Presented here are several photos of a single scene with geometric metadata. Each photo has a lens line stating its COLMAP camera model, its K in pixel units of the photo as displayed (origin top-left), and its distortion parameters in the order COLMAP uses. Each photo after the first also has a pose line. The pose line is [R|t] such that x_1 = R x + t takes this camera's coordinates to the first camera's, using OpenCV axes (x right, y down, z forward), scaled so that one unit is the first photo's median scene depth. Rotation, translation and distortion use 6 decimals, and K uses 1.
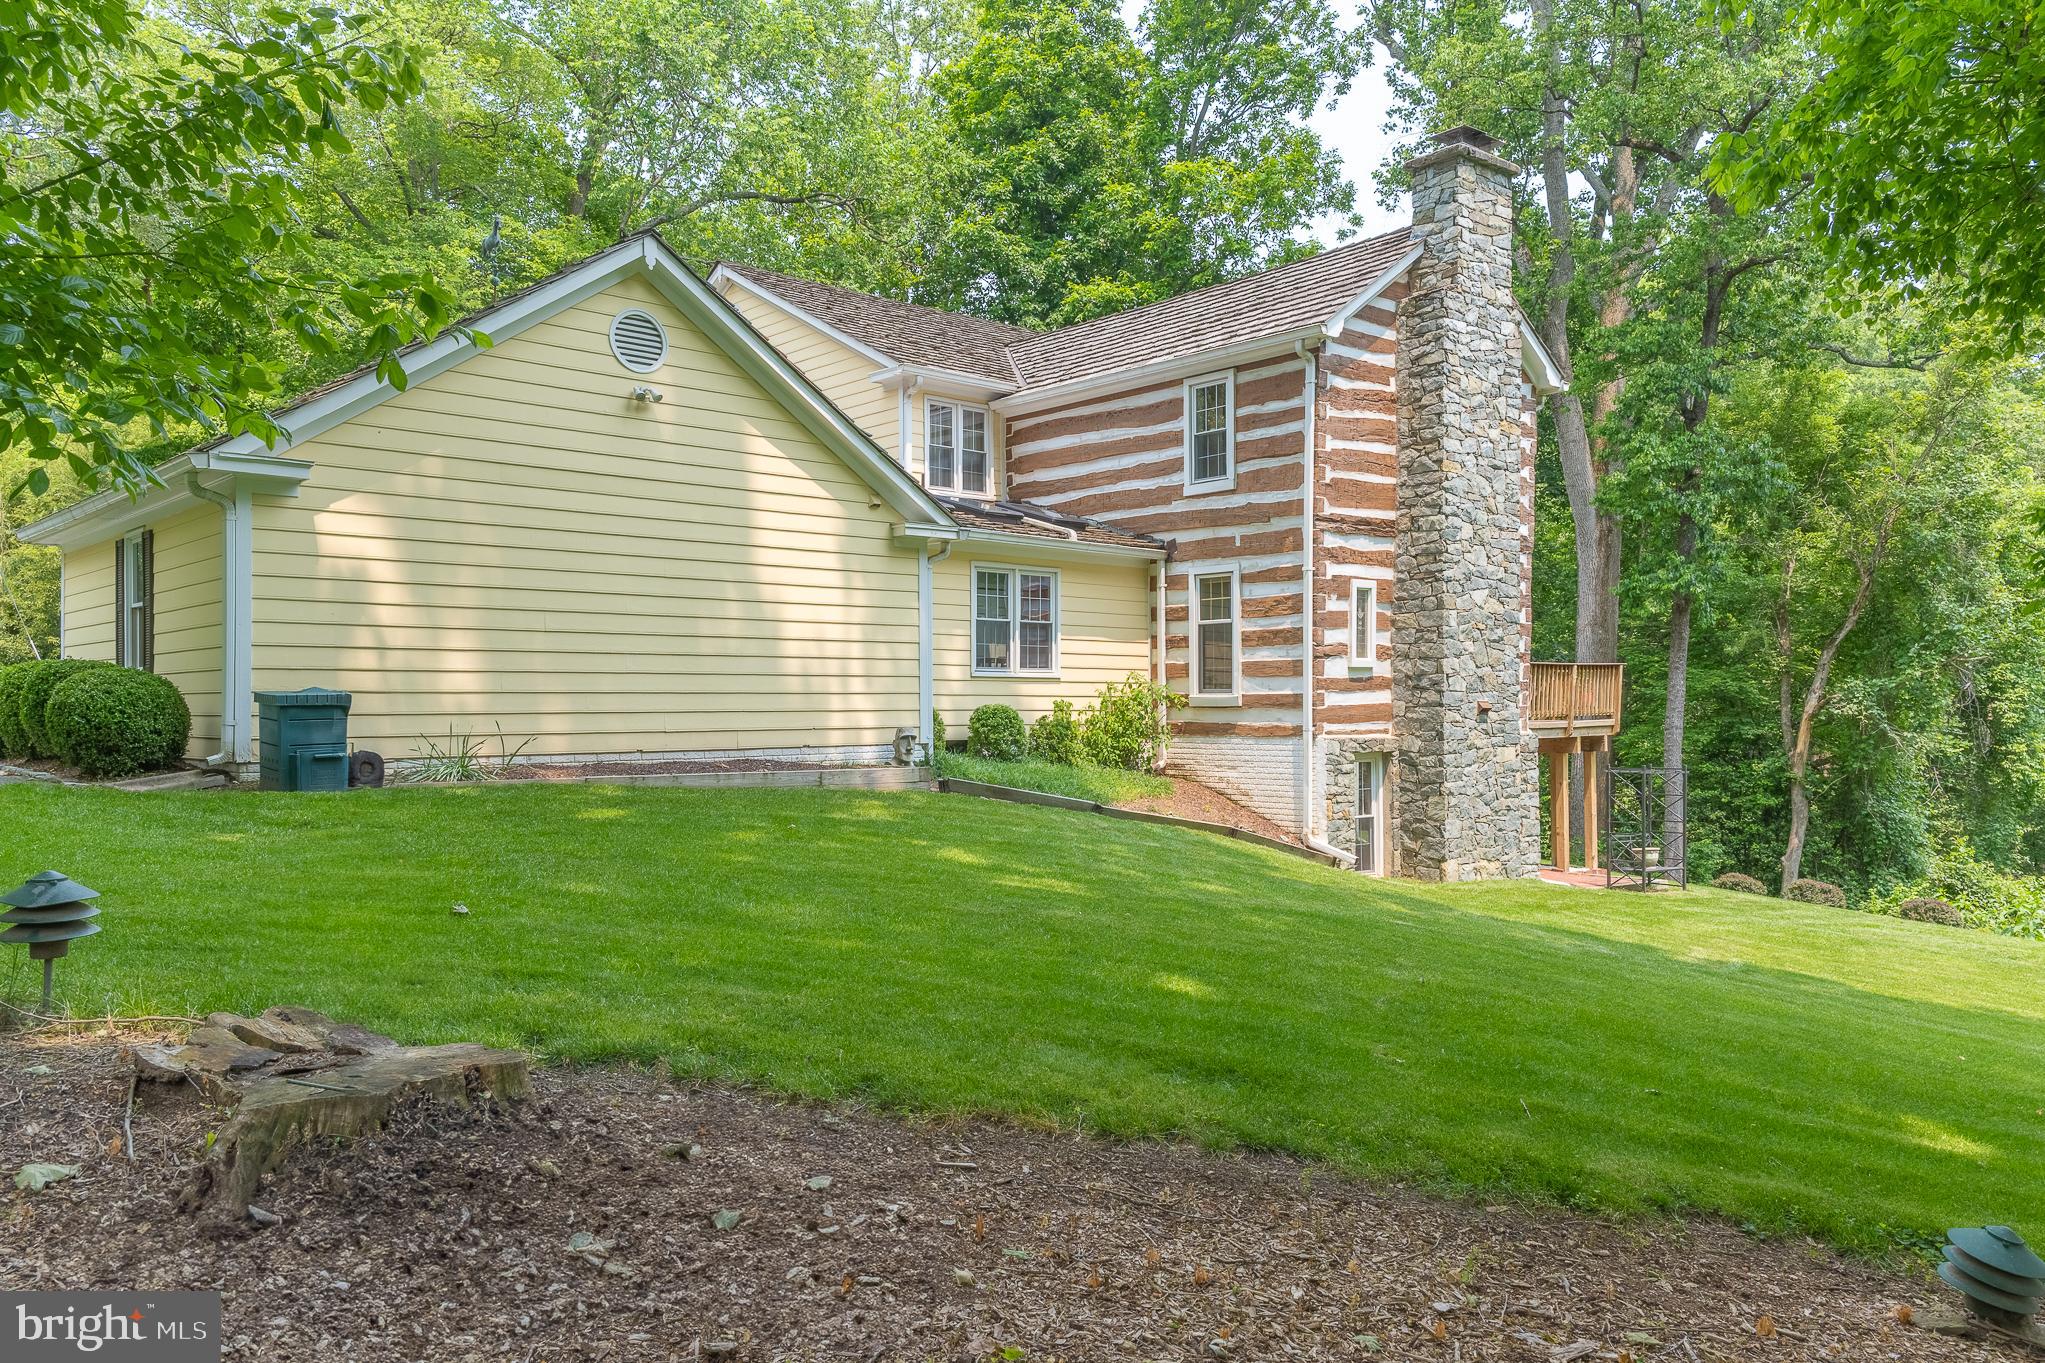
lens RADIAL K [[1527.8, 0, 1022.5], [0, 1527.8, 681.5], [0, 0, 1]] dist [0.121788, 0.001623]
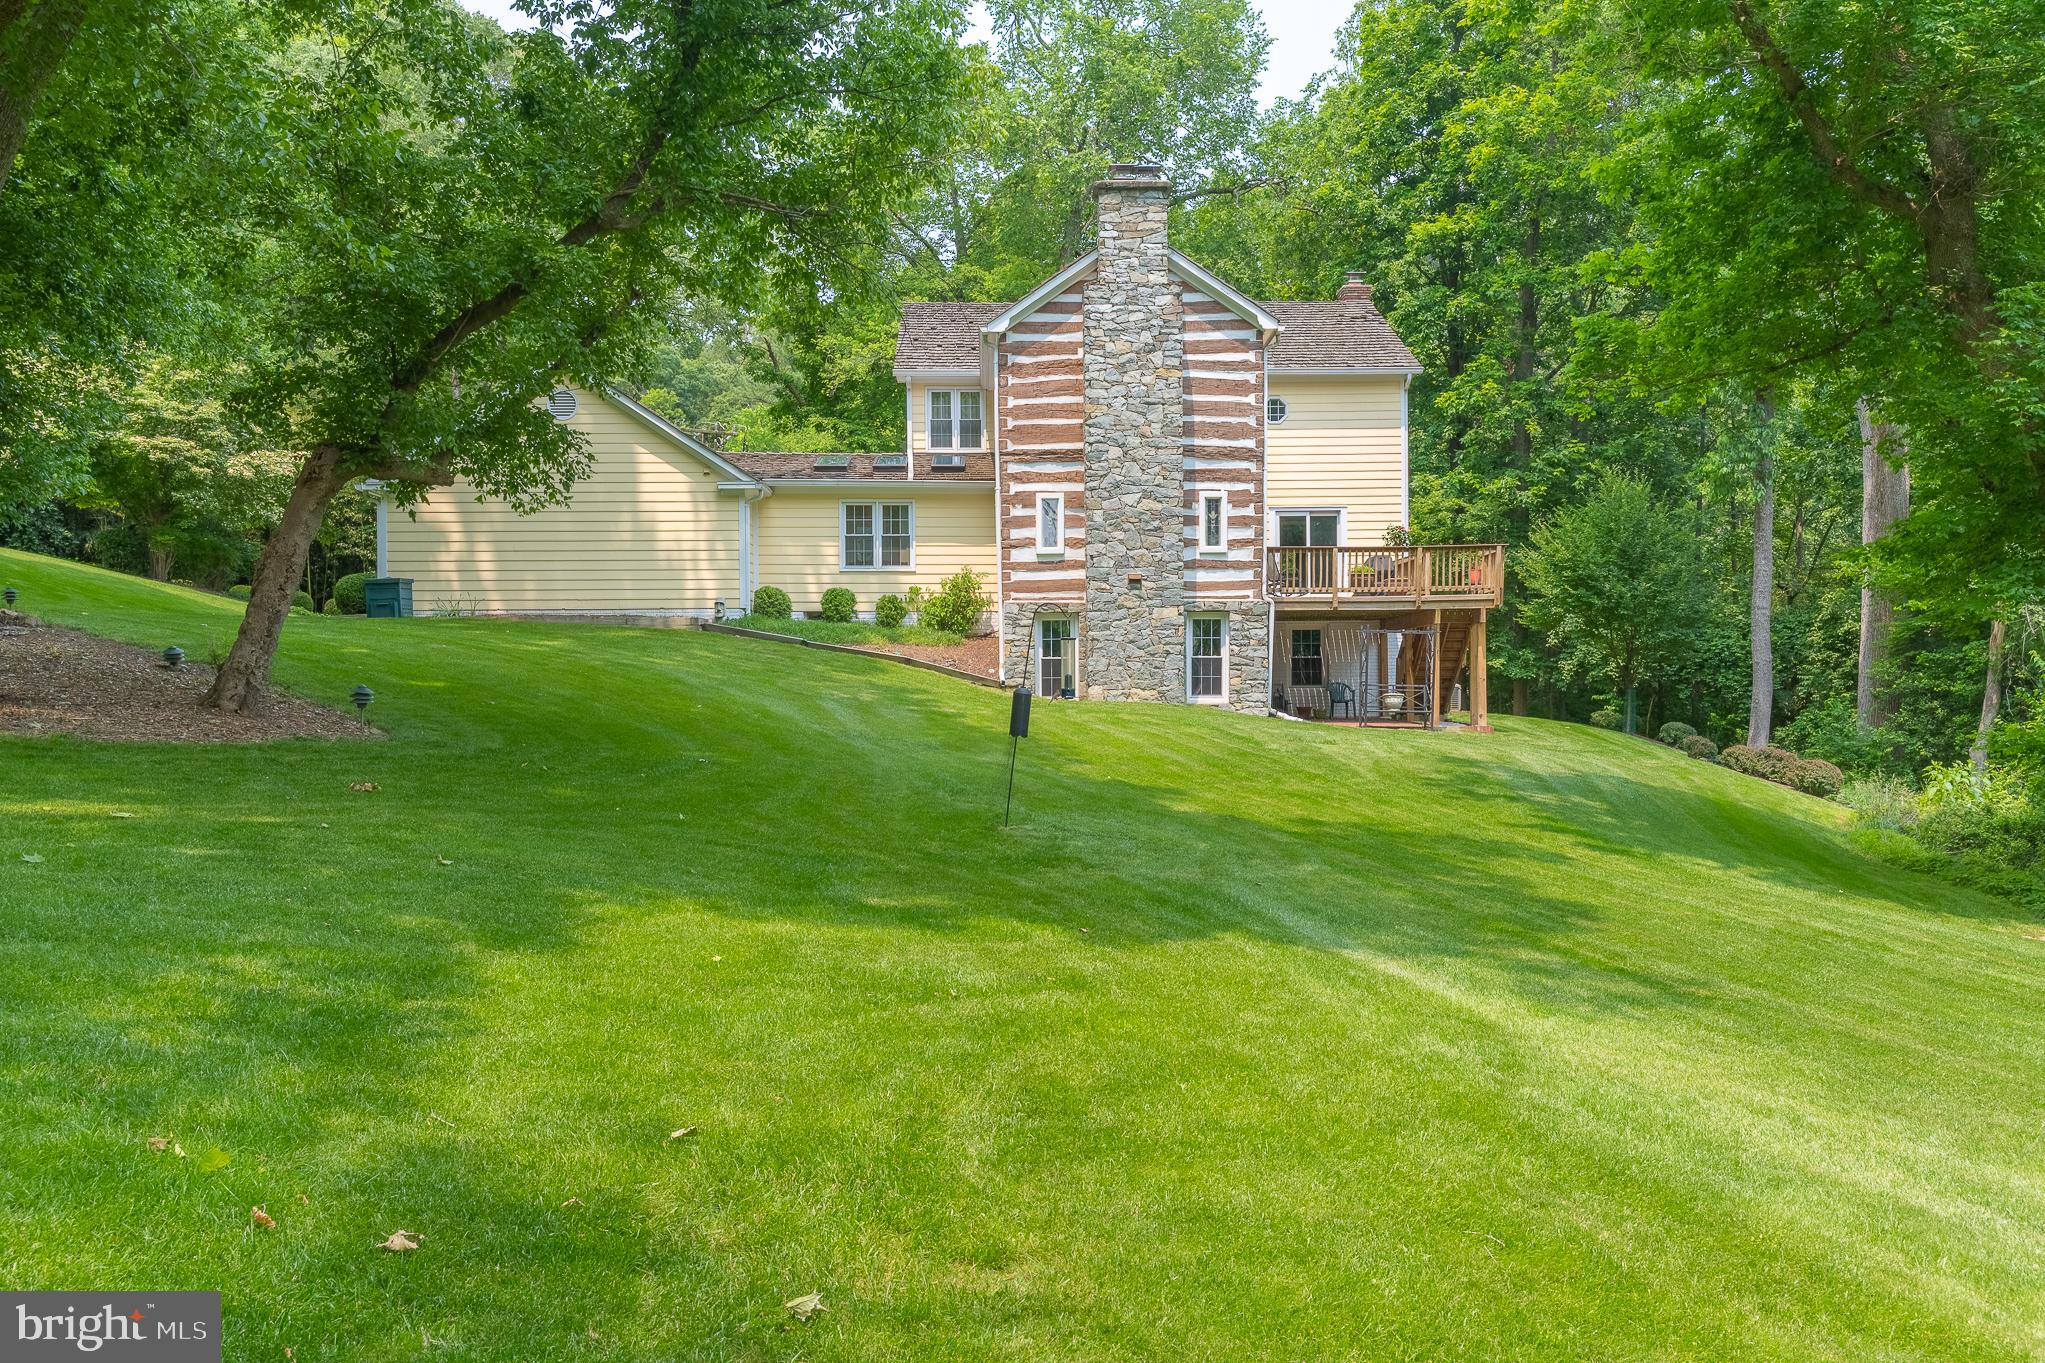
lens RADIAL K [[1791.2, 0, 1022.5], [0, 1791.2, 681.5], [0, 0, 1]] dist [0.060825, -0.002845]
pose [[0.765039, -0.006263, -0.643954, 1.278505], [0.014842, 0.999859, 0.007909, 0.096559], [0.643813, -0.015608, 0.765024, -0.301697]]
